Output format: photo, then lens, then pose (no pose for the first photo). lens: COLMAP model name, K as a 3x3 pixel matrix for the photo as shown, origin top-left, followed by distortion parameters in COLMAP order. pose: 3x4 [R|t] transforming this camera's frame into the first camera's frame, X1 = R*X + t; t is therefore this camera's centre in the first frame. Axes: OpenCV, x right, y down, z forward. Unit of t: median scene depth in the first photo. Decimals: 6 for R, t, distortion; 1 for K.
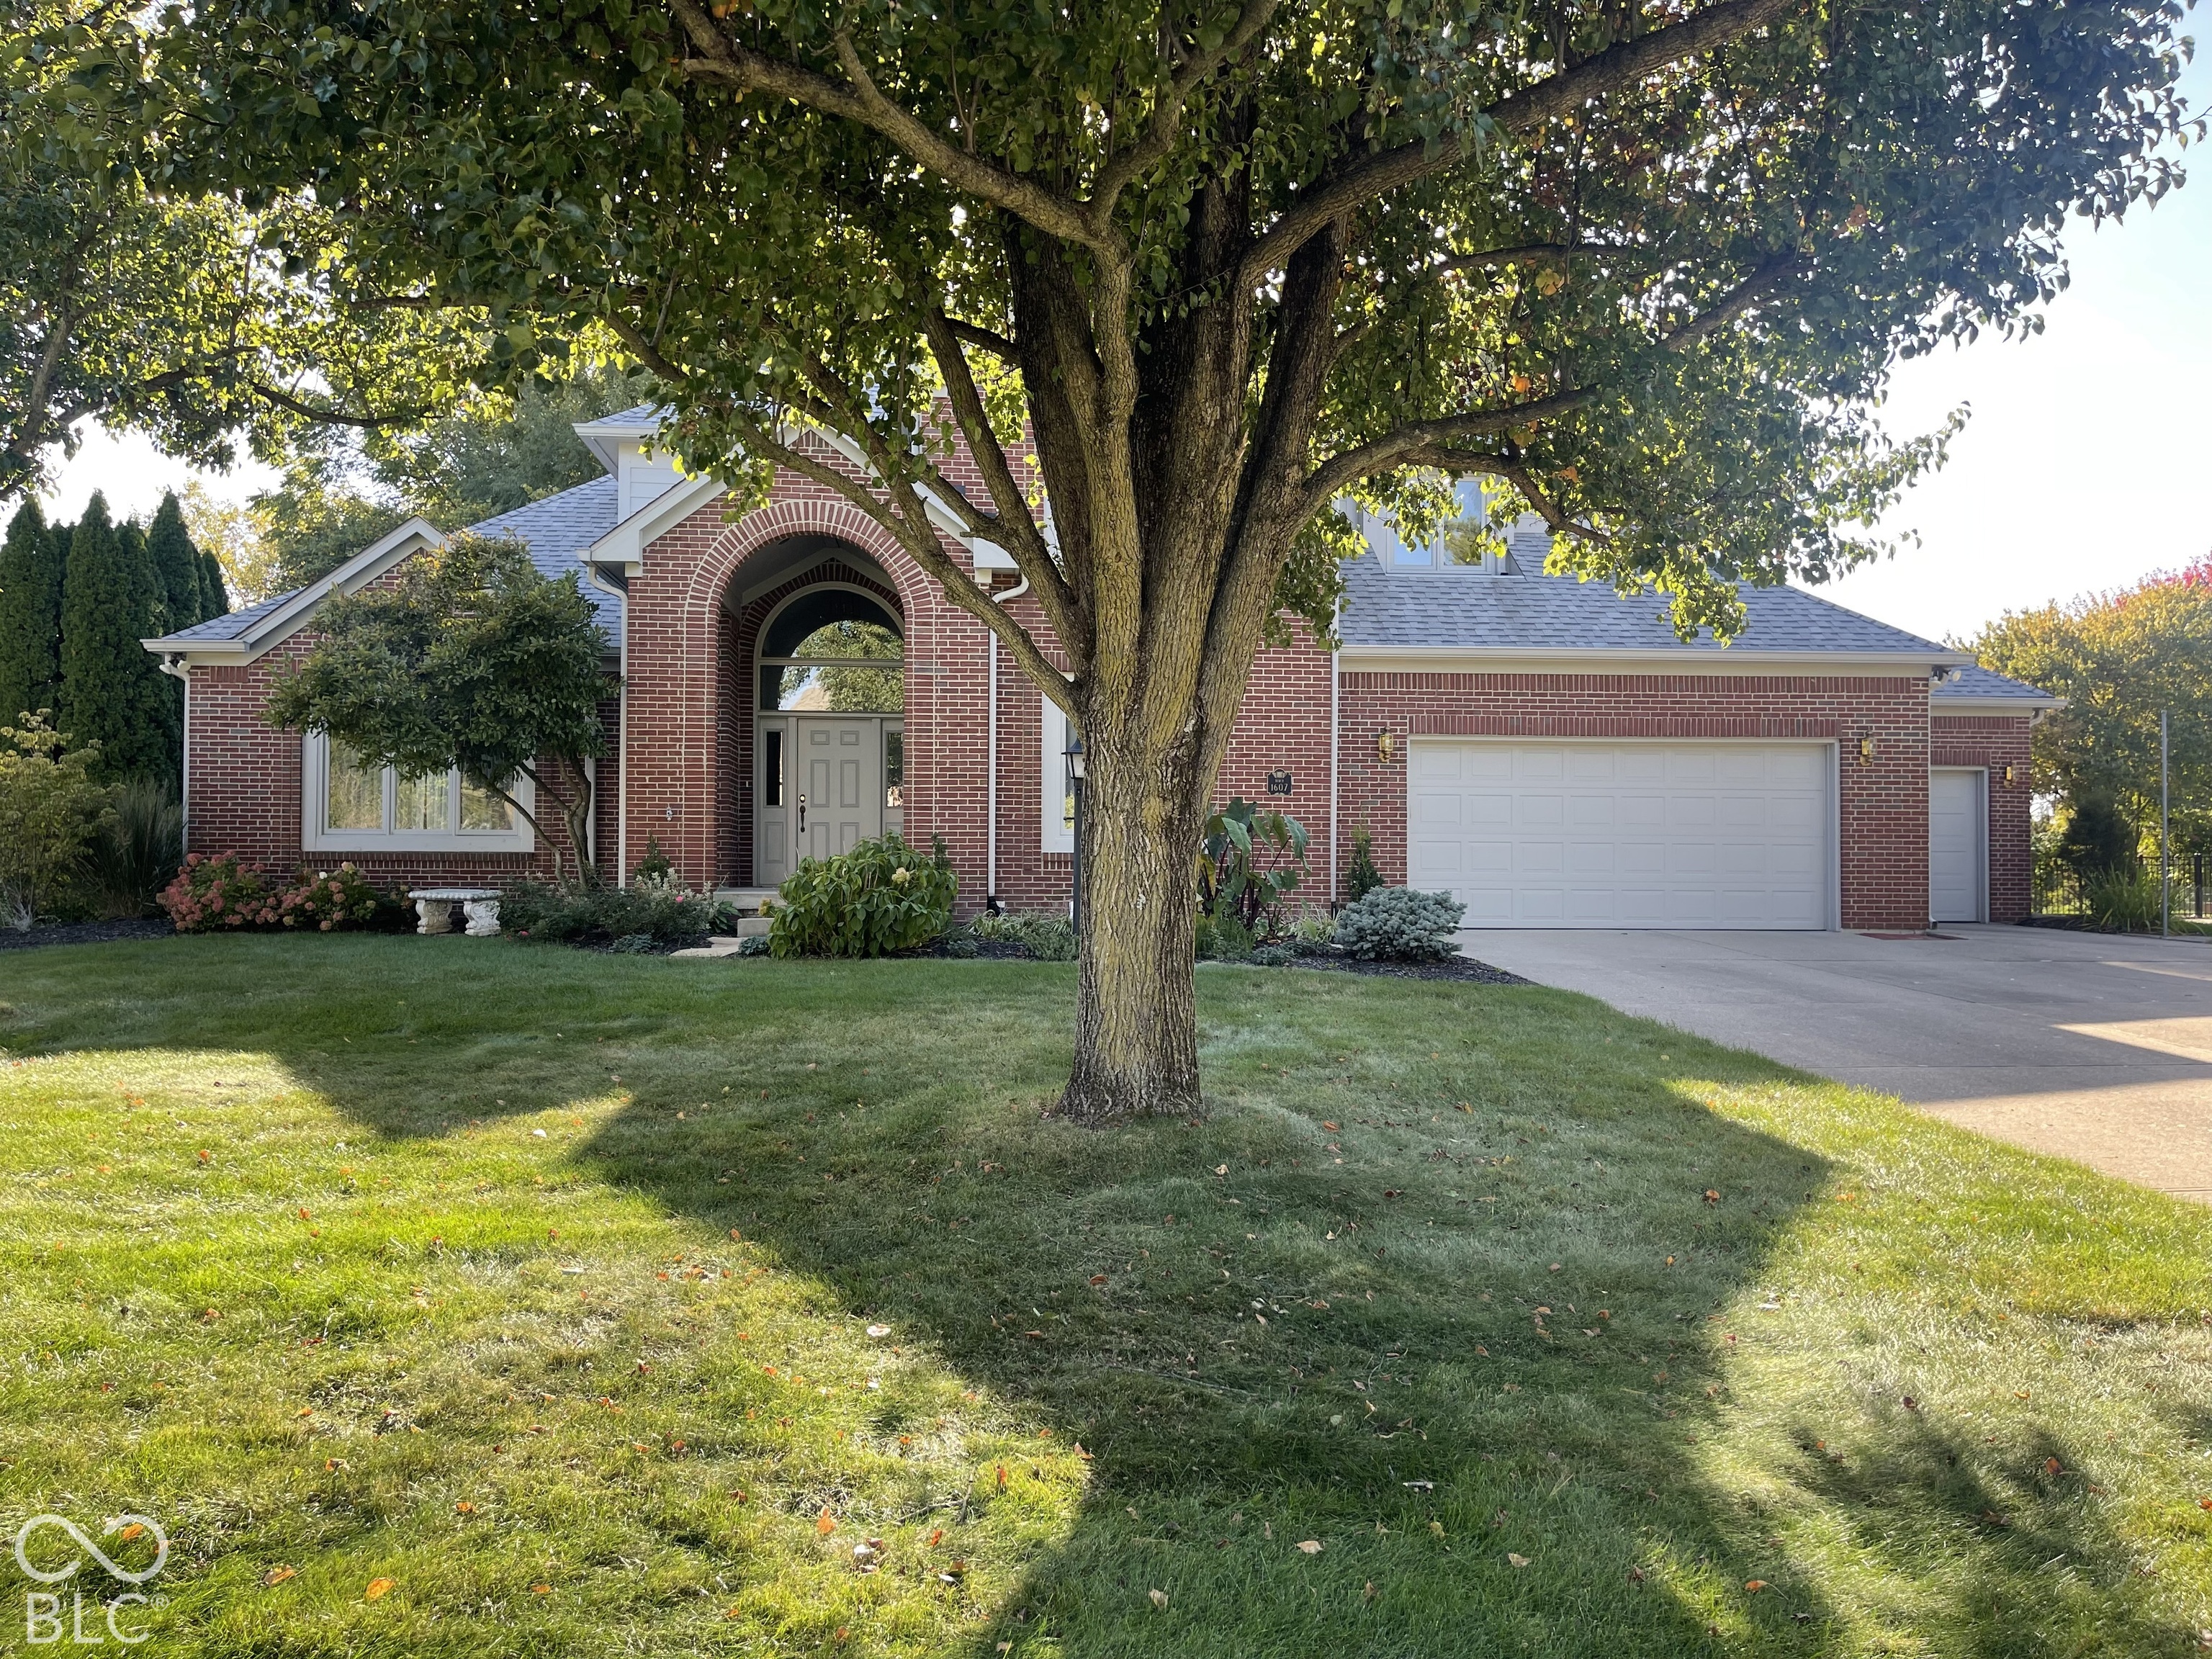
lens RADIAL K [[1737.3, 0, 1106.0], [0, 1737.3, 829.5], [0, 0, 1]] dist [0.179214, -0.465666]
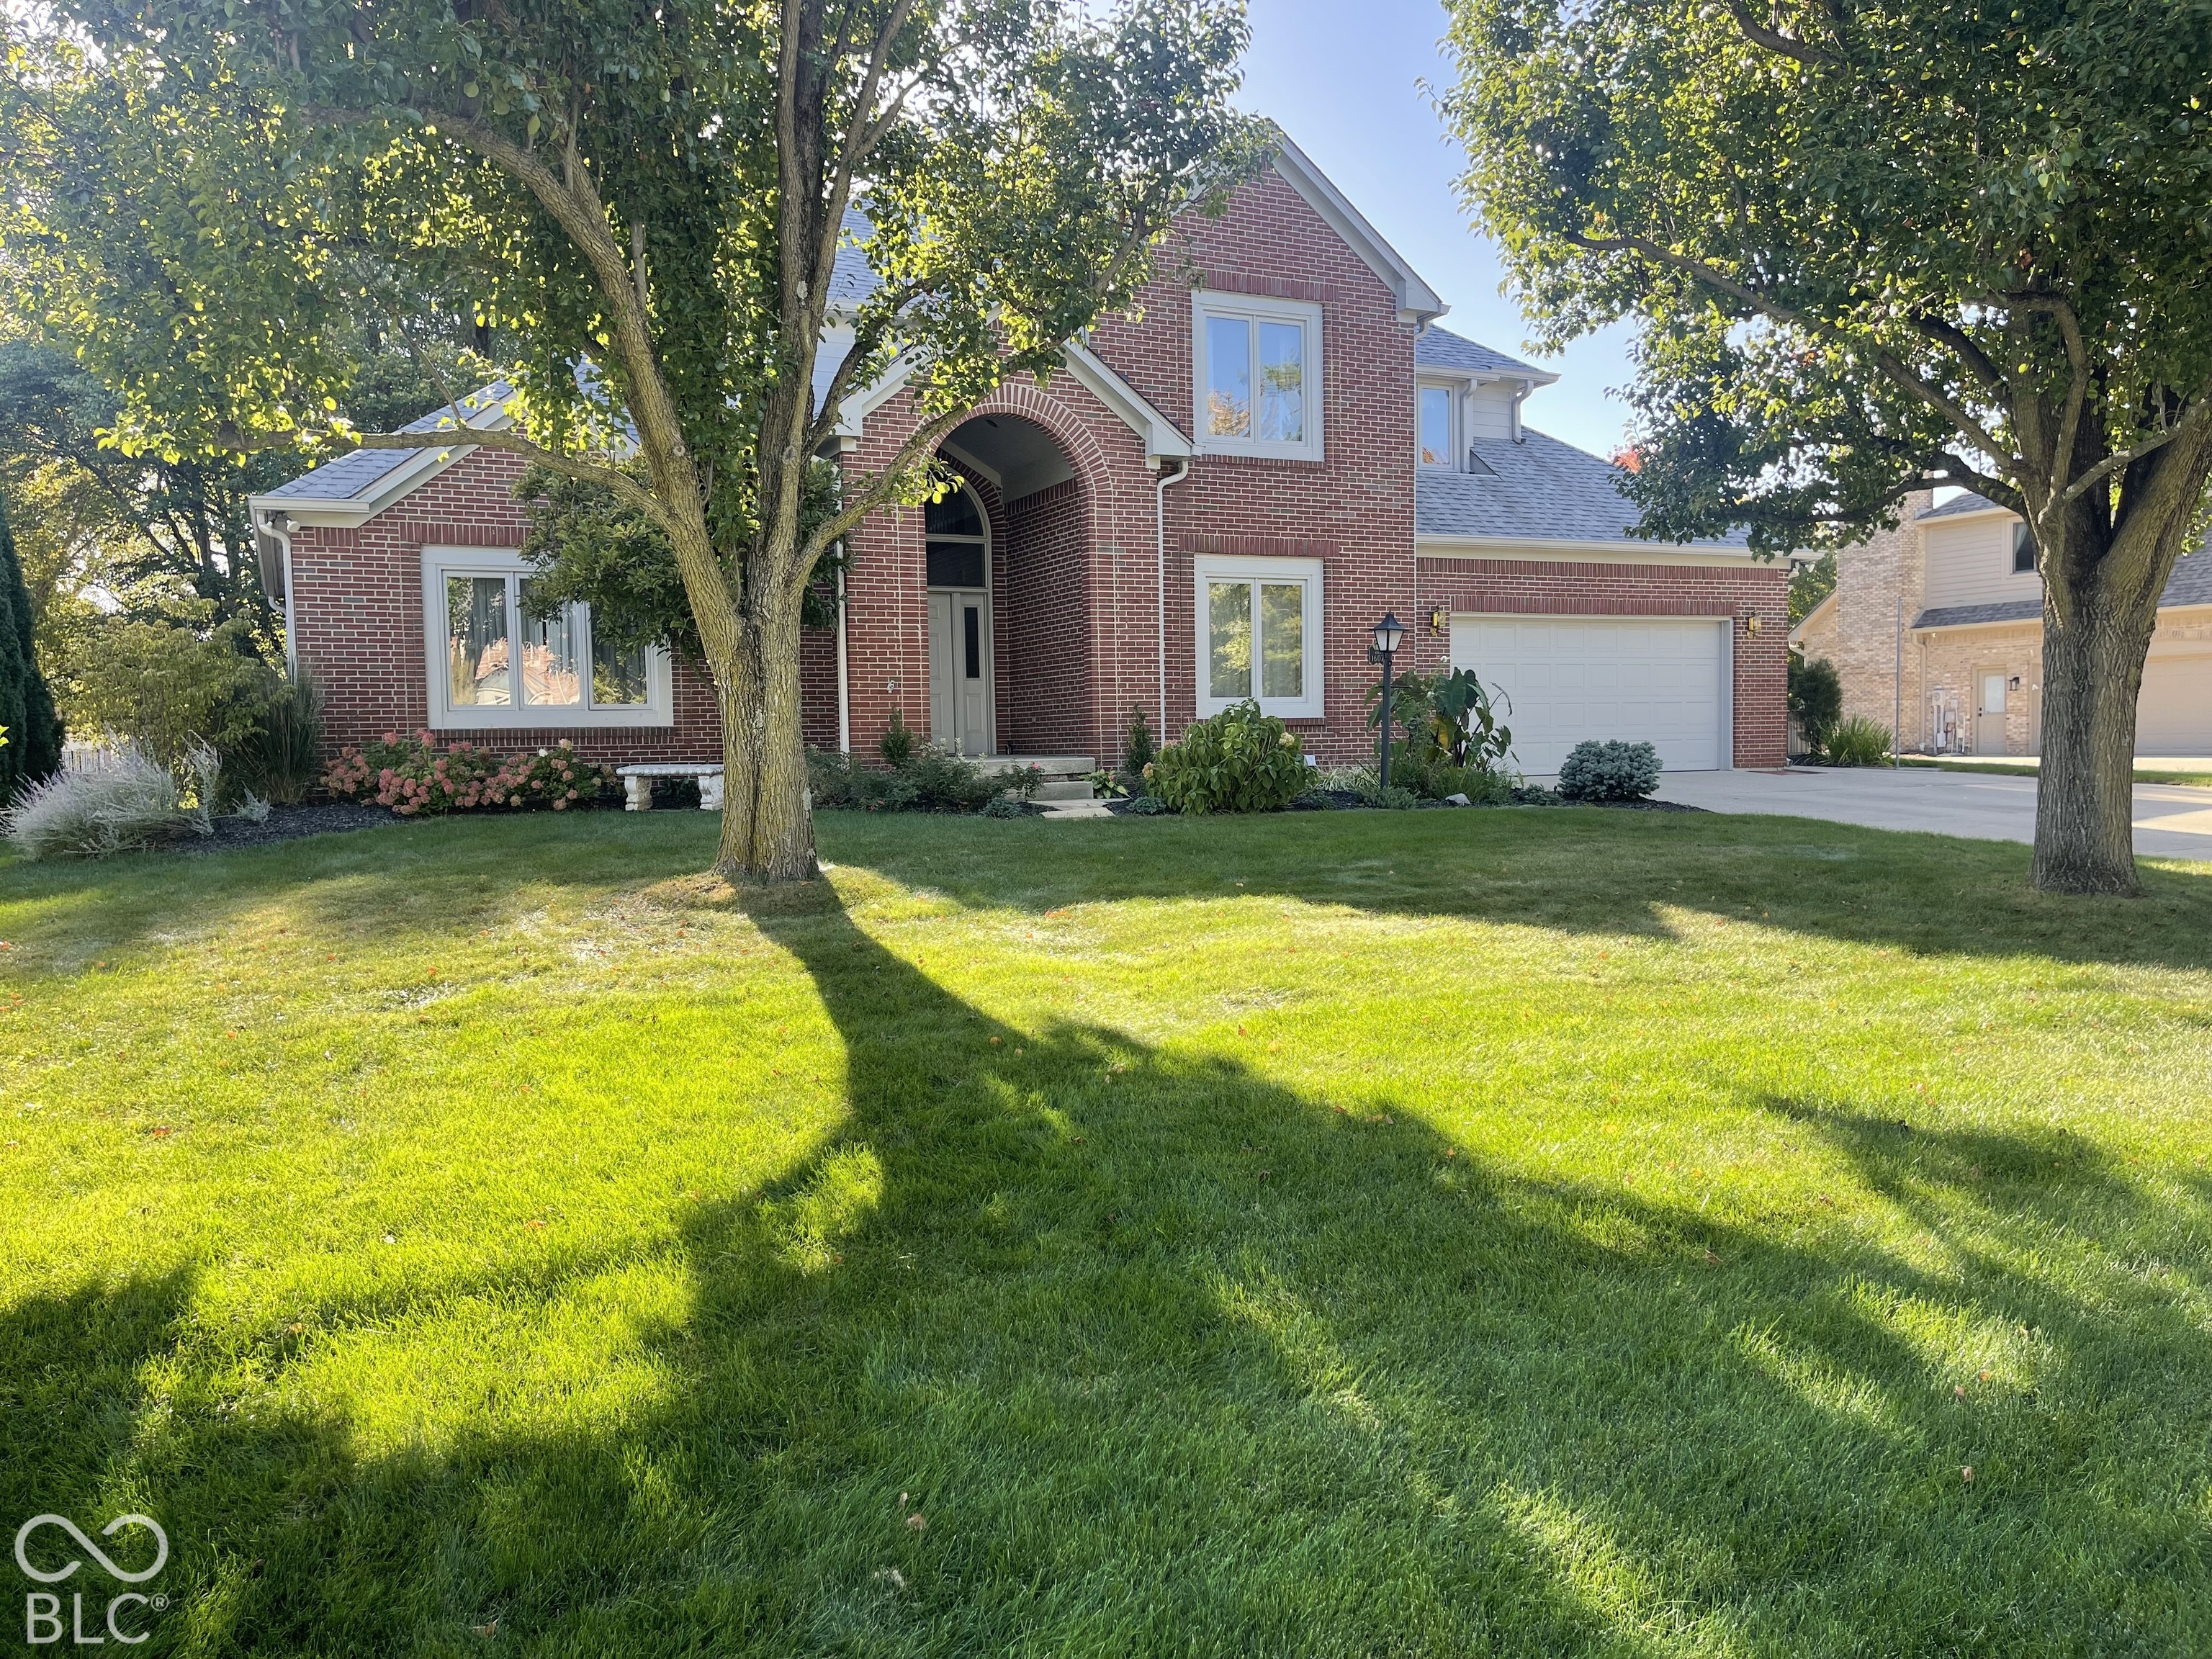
lens RADIAL K [[1737.3, 0, 1106.0], [0, 1737.3, 829.5], [0, 0, 1]] dist [0.179214, -0.465666]
pose [[0.926362, -0.040220, 0.374482, -0.505576], [0.013714, 0.997224, 0.073179, 0.001619], [-0.376386, -0.062655, 0.924342, -0.003344]]
